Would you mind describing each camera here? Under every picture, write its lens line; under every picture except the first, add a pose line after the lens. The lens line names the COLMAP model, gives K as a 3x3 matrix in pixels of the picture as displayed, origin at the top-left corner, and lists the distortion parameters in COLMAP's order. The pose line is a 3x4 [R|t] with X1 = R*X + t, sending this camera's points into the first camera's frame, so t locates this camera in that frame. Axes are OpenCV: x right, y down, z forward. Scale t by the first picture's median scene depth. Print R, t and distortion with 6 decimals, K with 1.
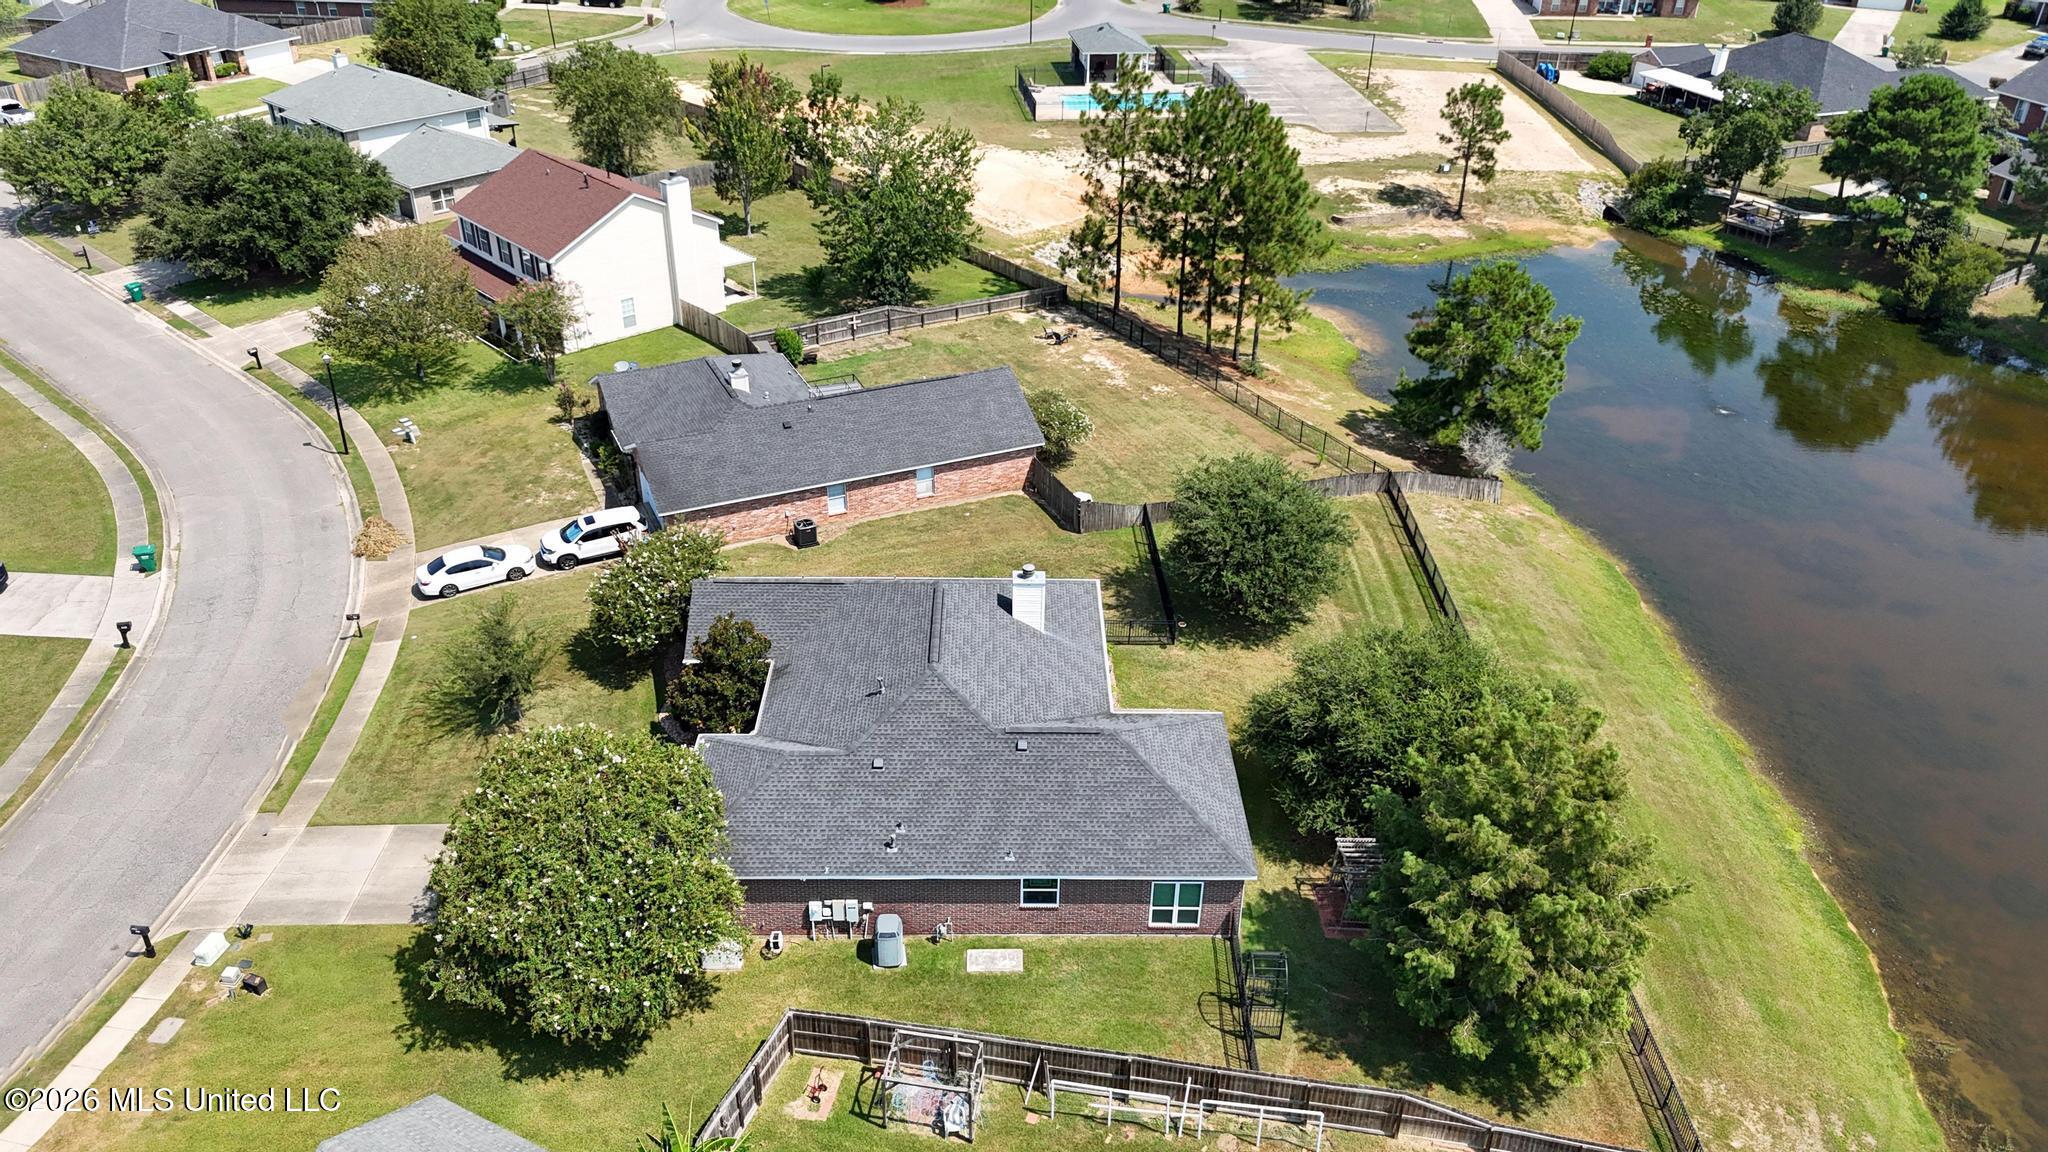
lens RADIAL K [[1521.4, 0, 1028.6], [0, 1521.4, 573.9], [0, 0, 1]] dist [0.057296, -0.048859]
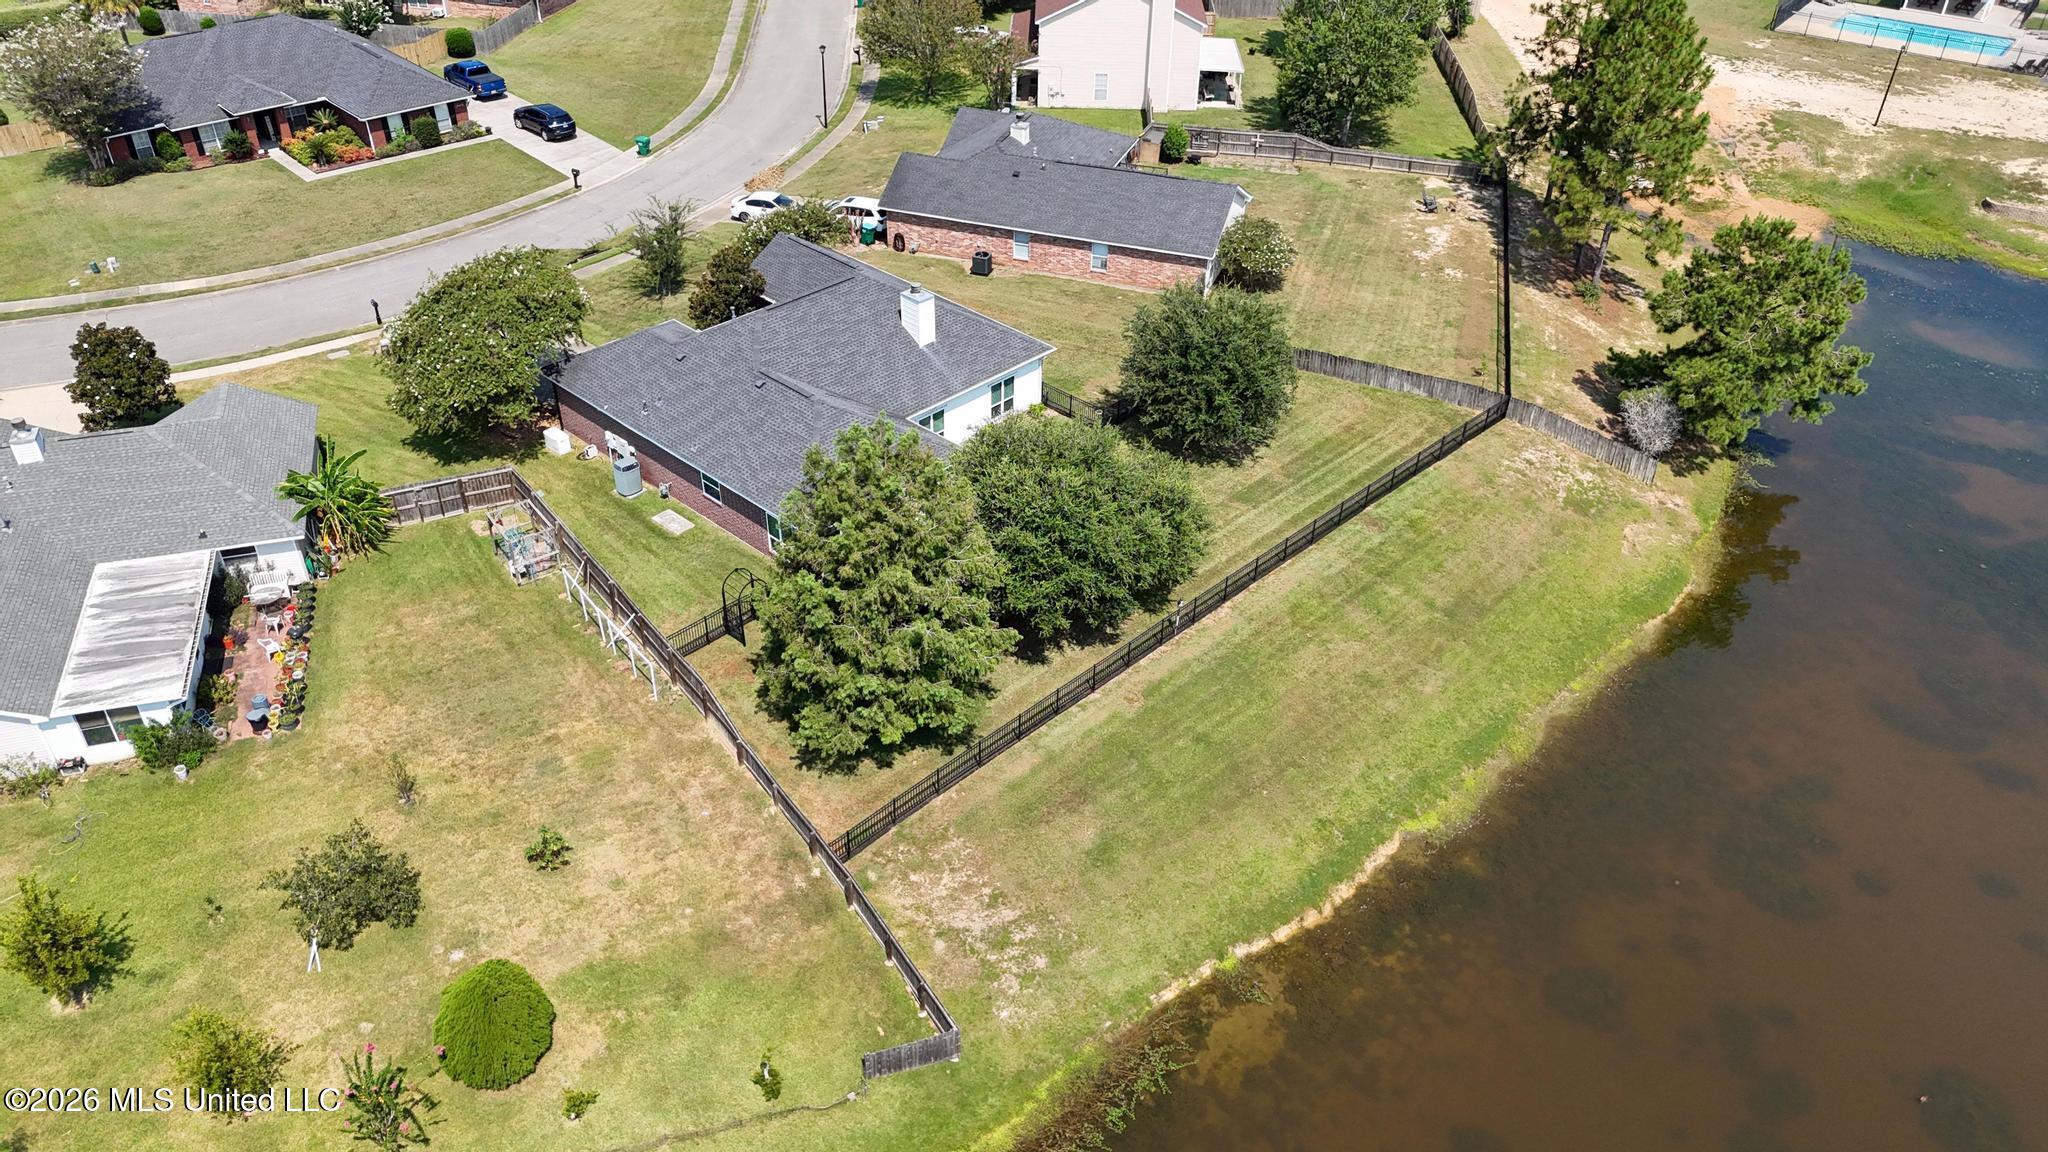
lens RADIAL K [[1521.4, 0, 1028.6], [0, 1521.4, 573.9], [0, 0, 1]] dist [0.057296, -0.048859]
pose [[0.715197, 0.397843, -0.574642, 0.582507], [-0.358496, 0.914605, 0.187027, -0.035927], [0.599978, 0.072246, 0.796748, 0.087533]]
